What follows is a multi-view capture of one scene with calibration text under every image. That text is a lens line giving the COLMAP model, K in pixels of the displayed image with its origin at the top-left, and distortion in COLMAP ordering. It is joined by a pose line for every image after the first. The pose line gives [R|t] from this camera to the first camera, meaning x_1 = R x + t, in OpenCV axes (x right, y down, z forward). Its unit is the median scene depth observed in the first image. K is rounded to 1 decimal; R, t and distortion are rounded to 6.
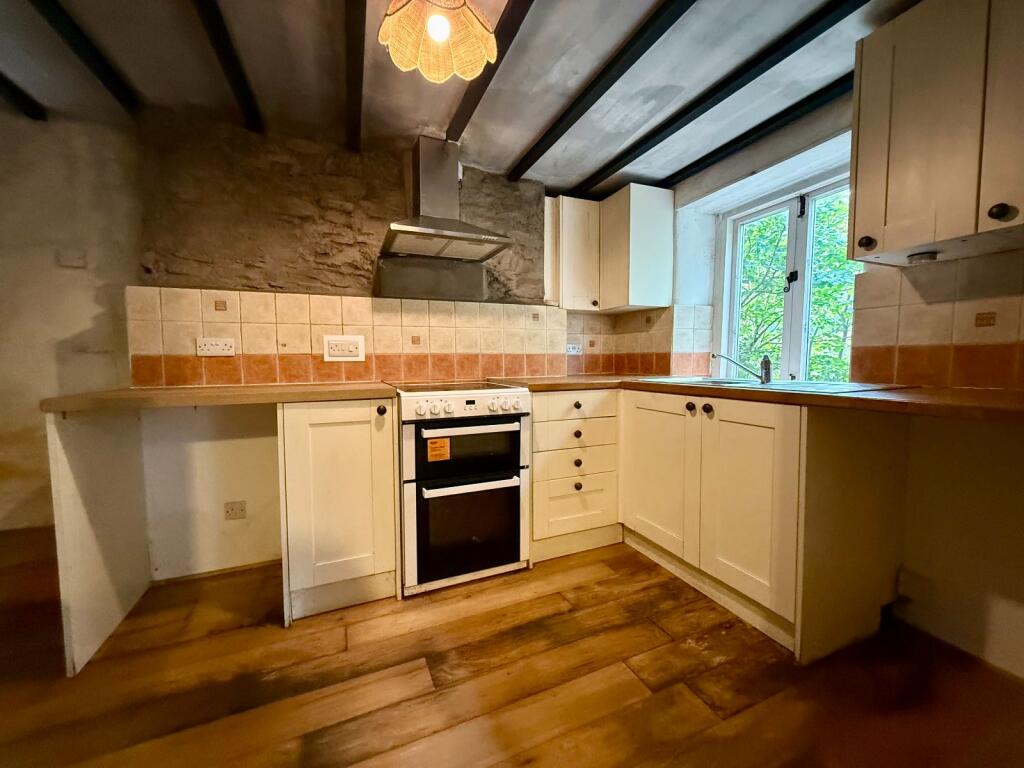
lens RADIAL K [[405.1, 0, 514.7], [0, 405.1, 383.7], [0, 0, 1]] dist [0.001213, 0.000169]
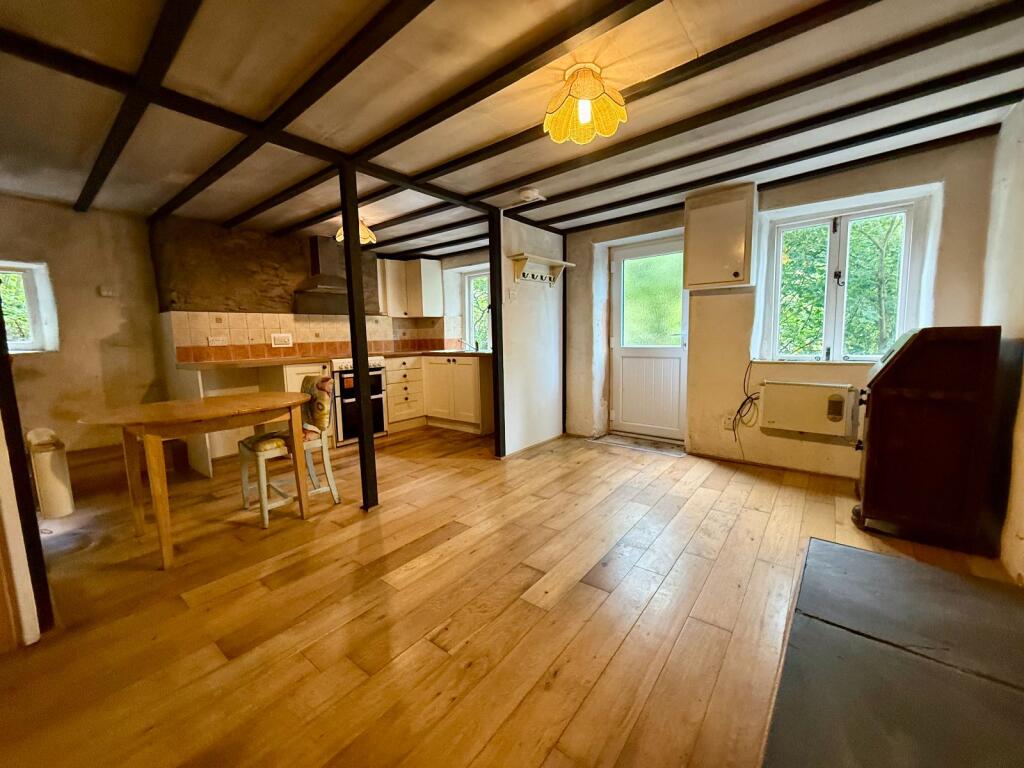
lens RADIAL K [[405.1, 0, 514.7], [0, 405.1, 383.7], [0, 0, 1]] dist [0.001213, 0.000169]
pose [[0.879001, -0.069858, 0.471675, -0.376668], [0.045144, 0.996959, 0.063525, 0.049477], [-0.474678, -0.034545, 0.879481, -1.293625]]
